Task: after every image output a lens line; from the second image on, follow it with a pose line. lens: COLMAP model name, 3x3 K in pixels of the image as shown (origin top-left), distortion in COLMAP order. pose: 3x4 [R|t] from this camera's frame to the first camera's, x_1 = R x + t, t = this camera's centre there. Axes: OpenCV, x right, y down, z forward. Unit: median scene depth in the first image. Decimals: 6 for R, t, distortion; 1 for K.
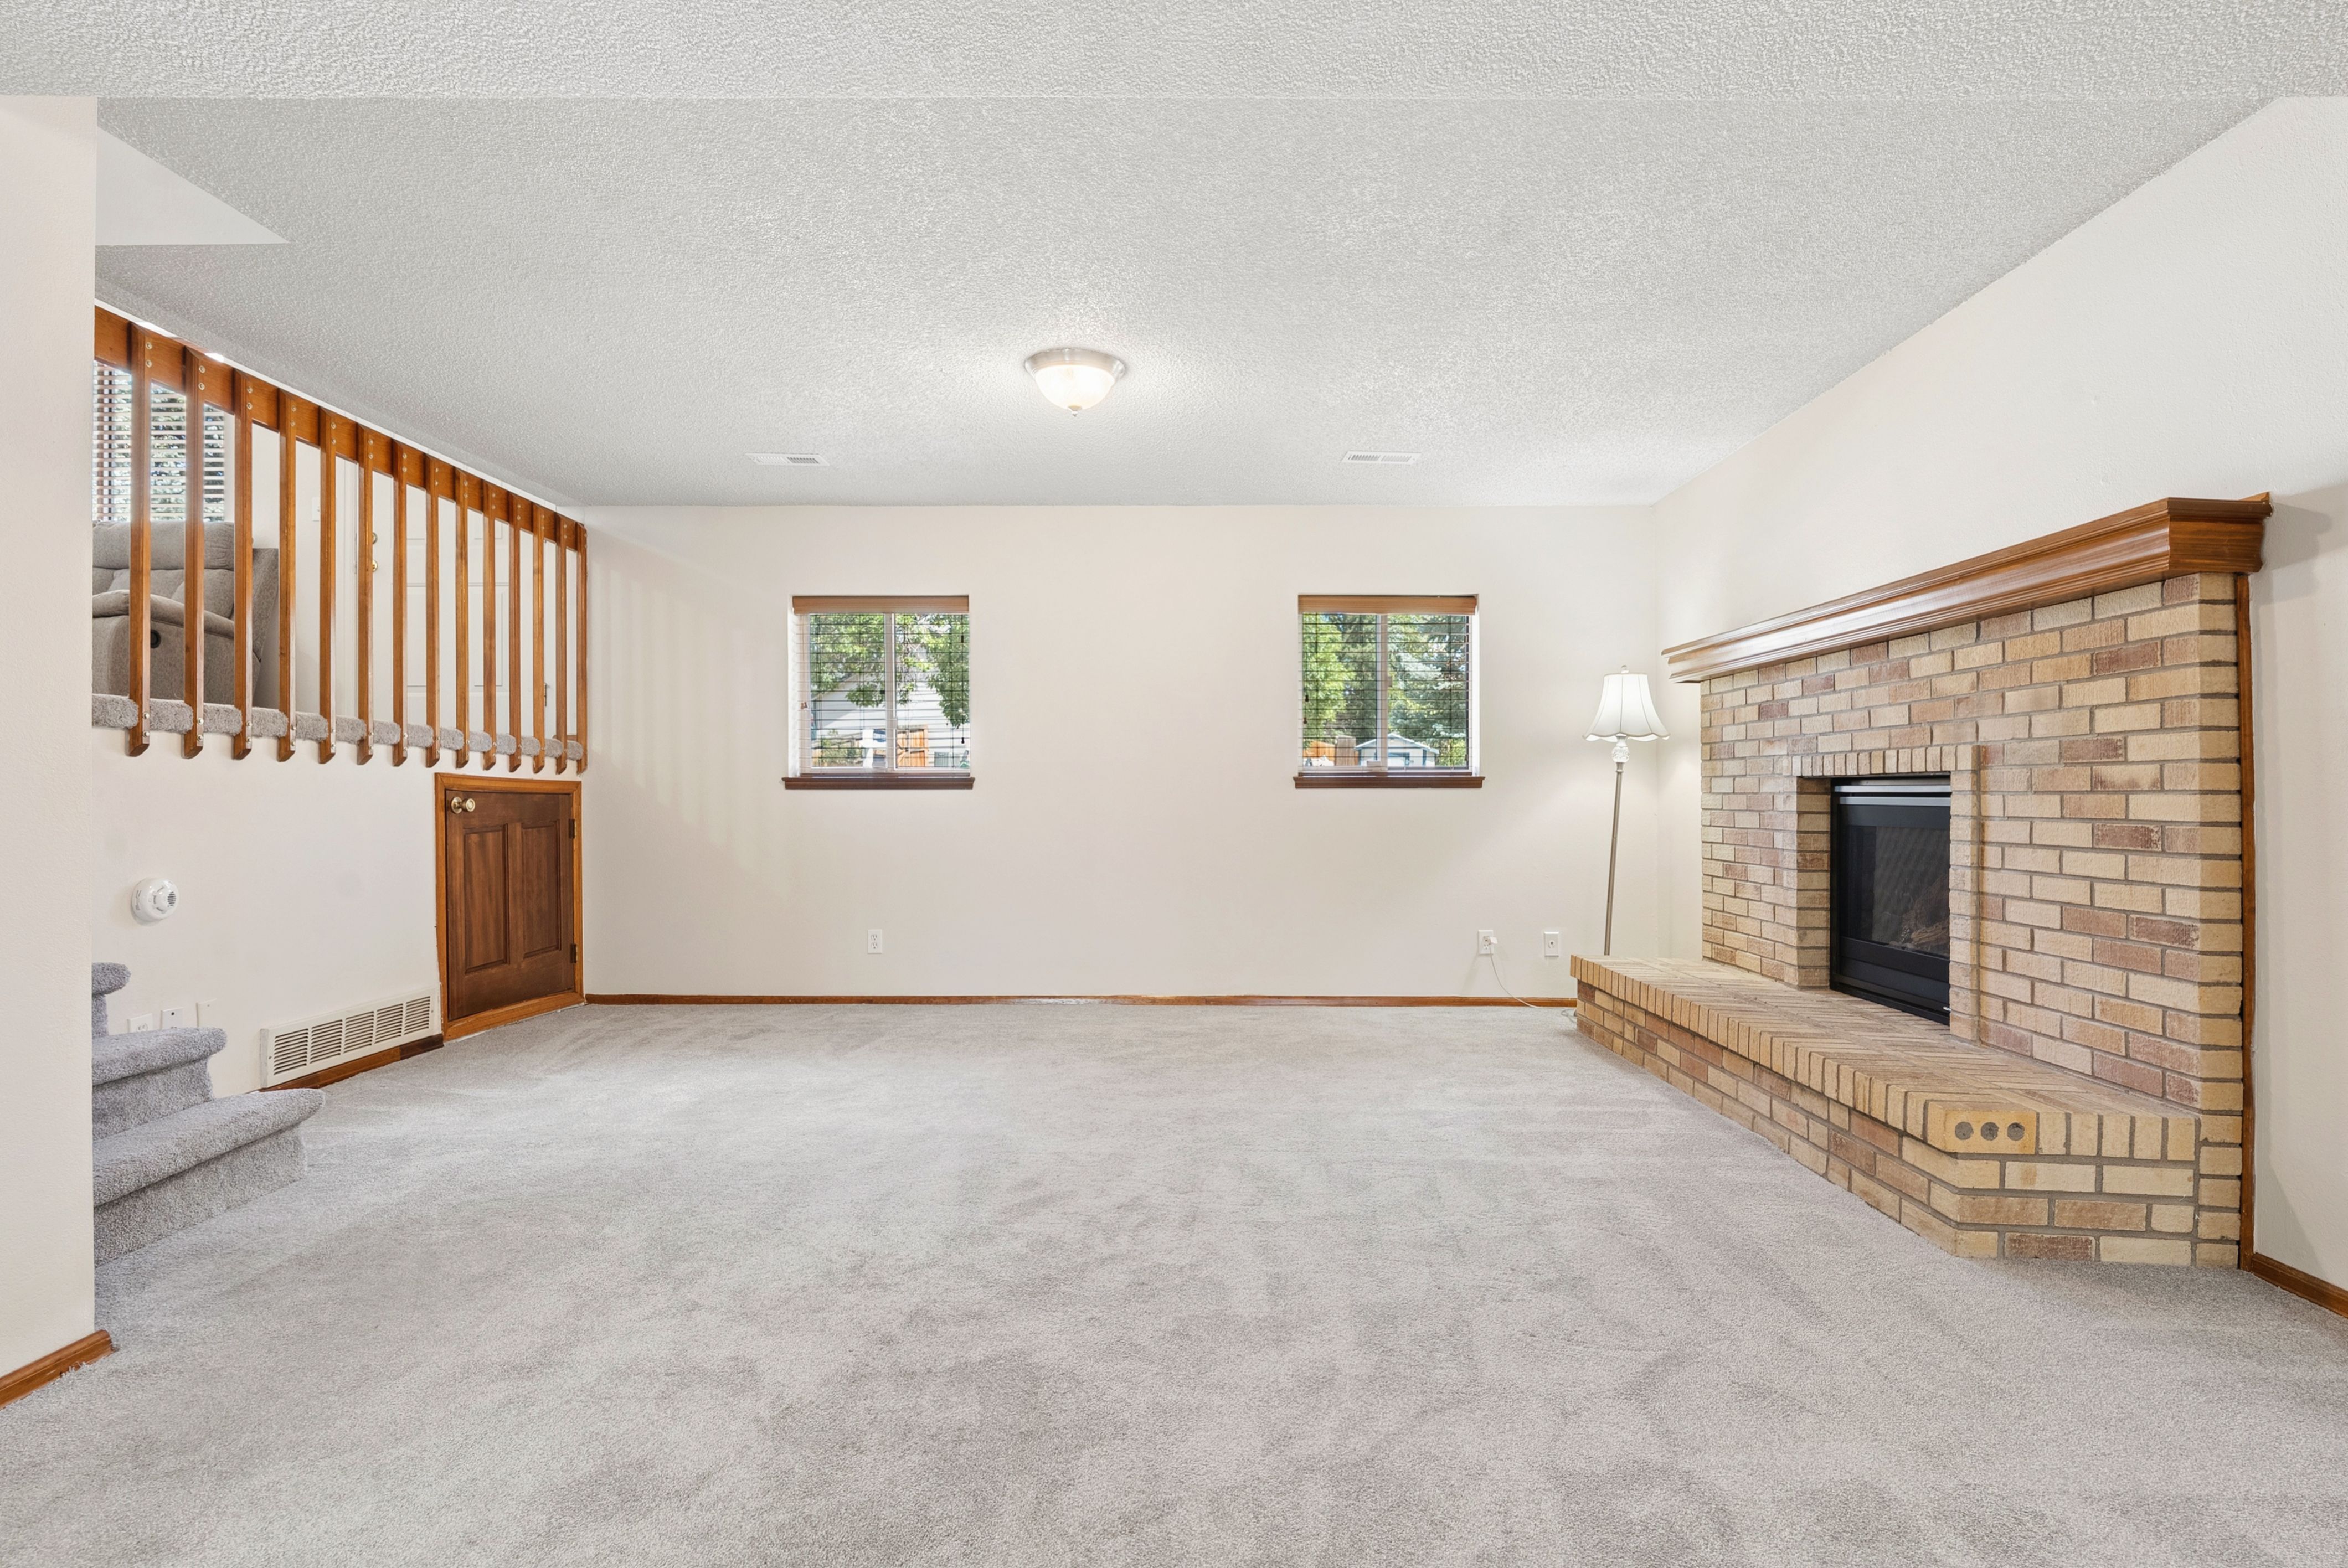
lens RADIAL K [[1156.7, 0, 1119.6], [0, 1156.7, 791.4], [0, 0, 1]] dist [0.004220, -0.000894]
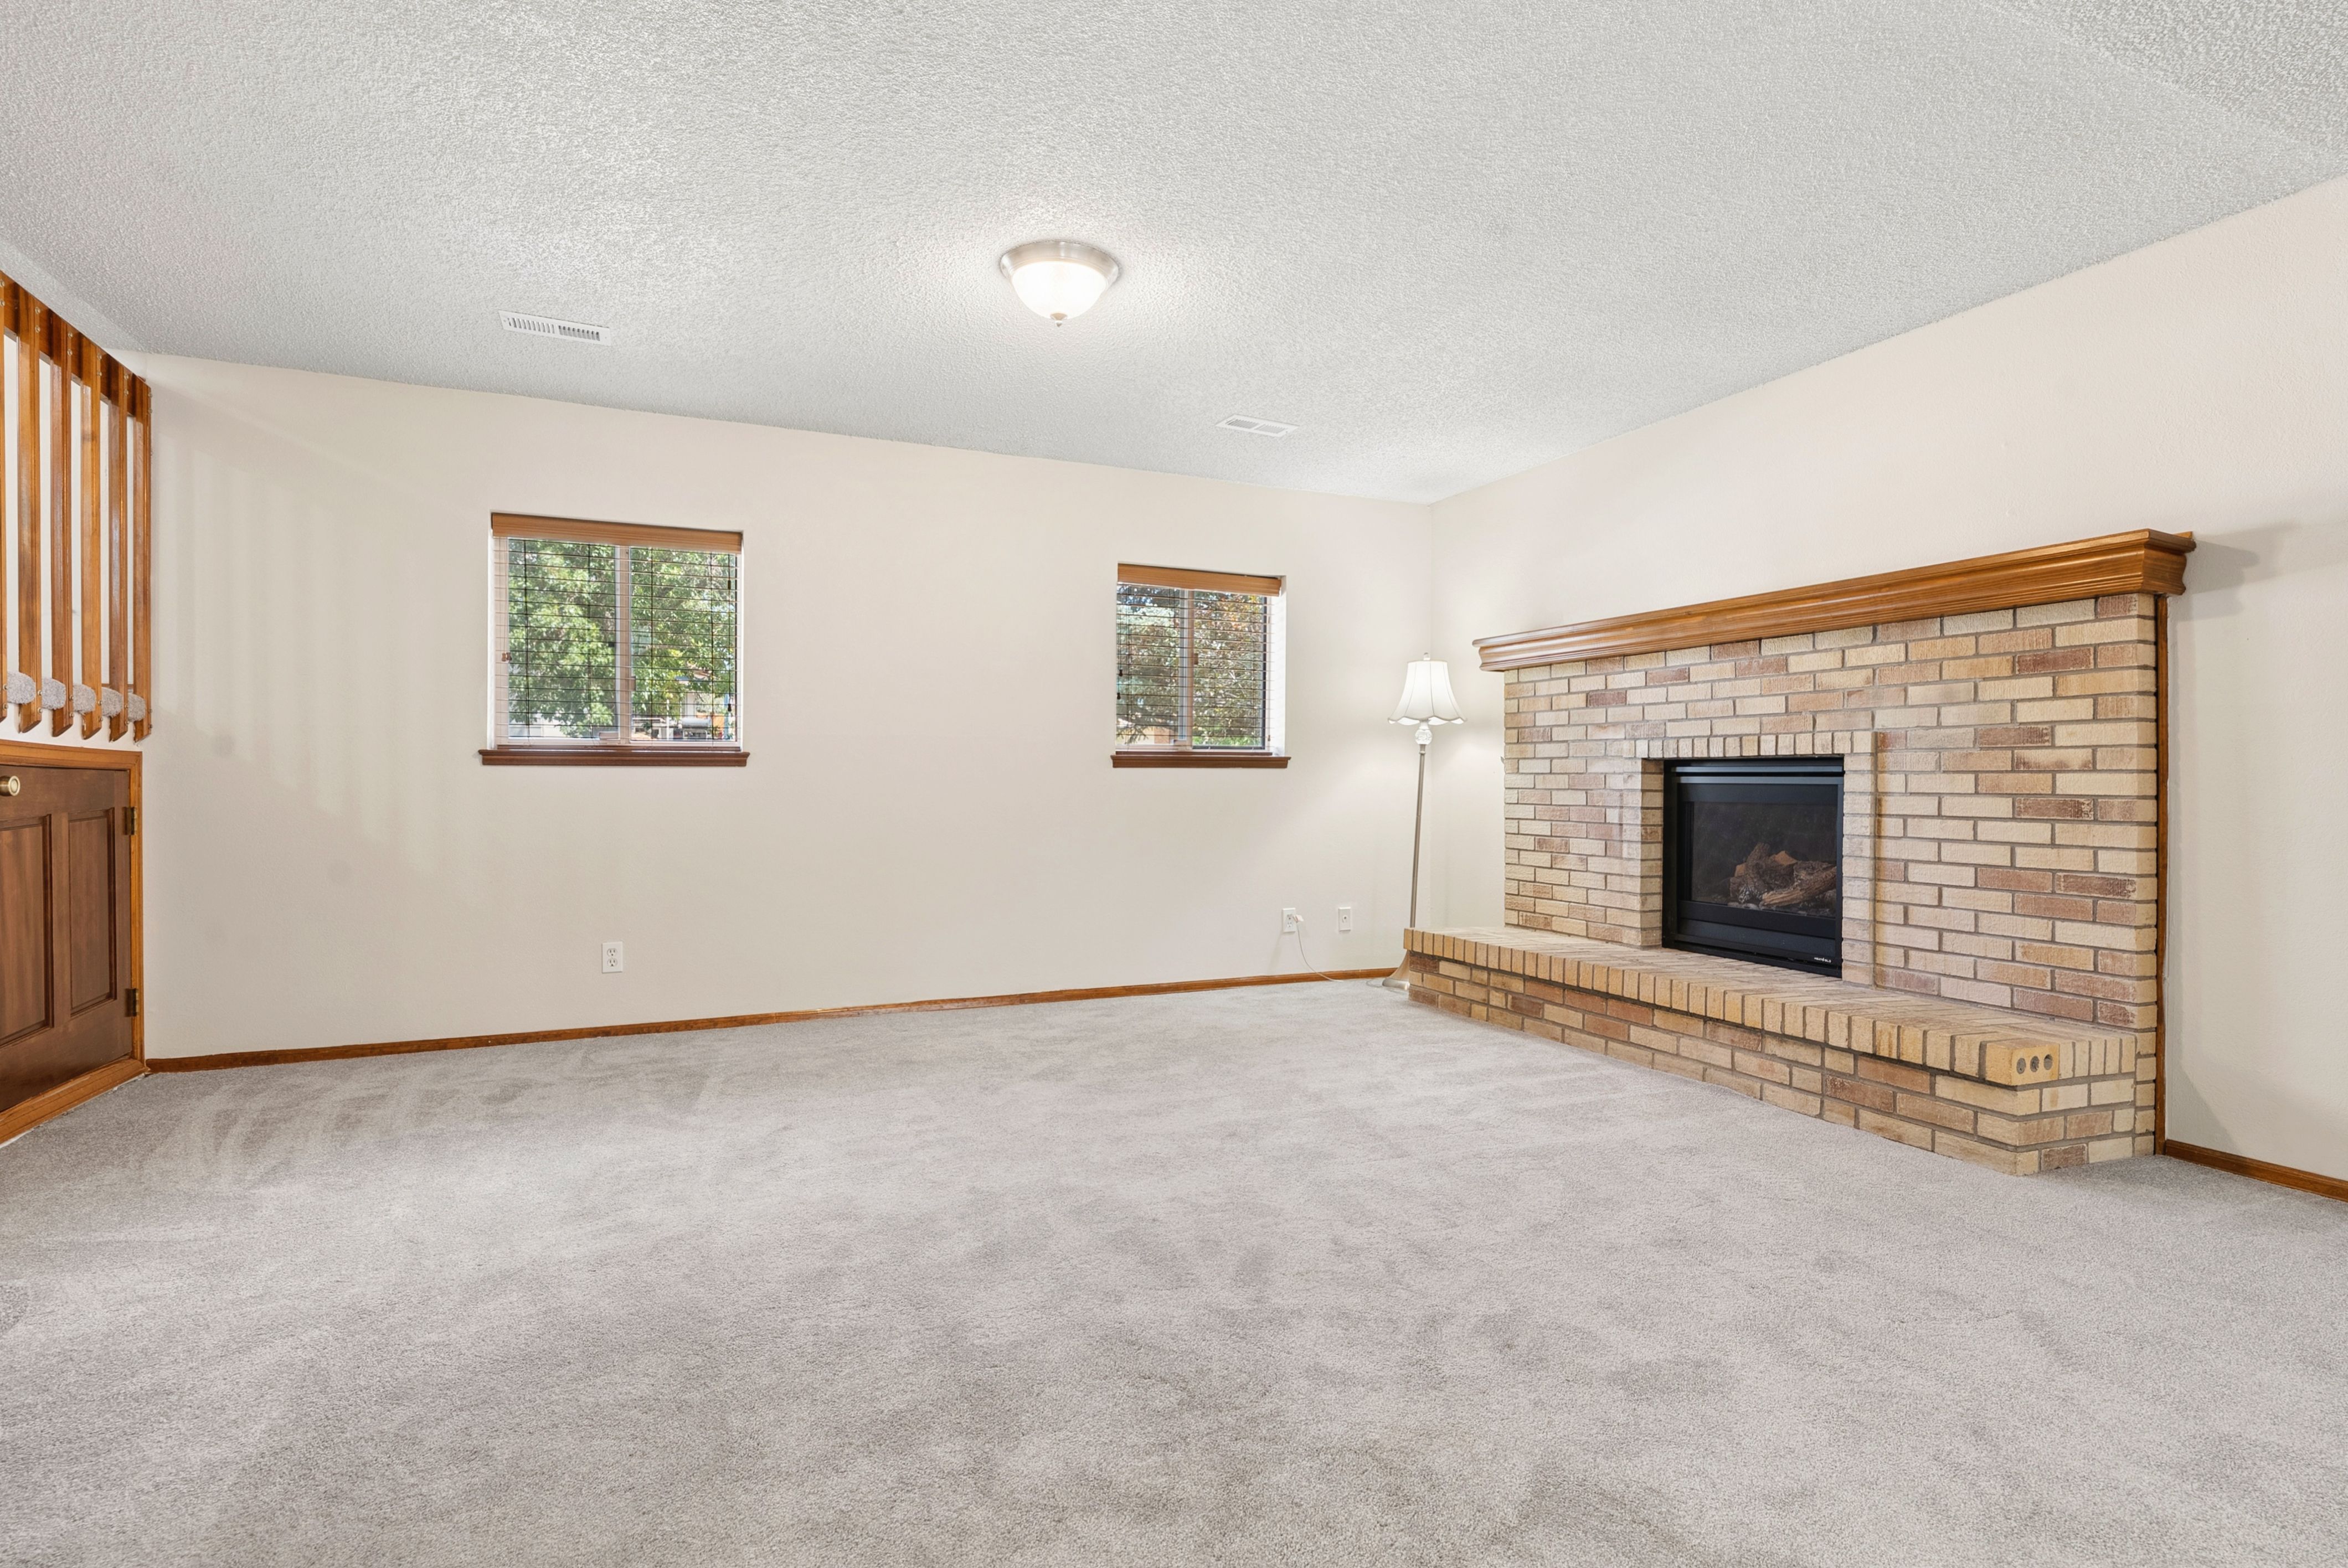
lens RADIAL K [[1151.5, 0, 1094.0], [0, 1151.5, 787.5], [0, 0, 1]] dist [0.003545, -0.002114]
pose [[0.910021, -0.002136, 0.414556, -0.432041], [-0.002853, 0.999931, 0.011415, 0.004981], [-0.414552, -0.011571, 0.909952, 0.257294]]
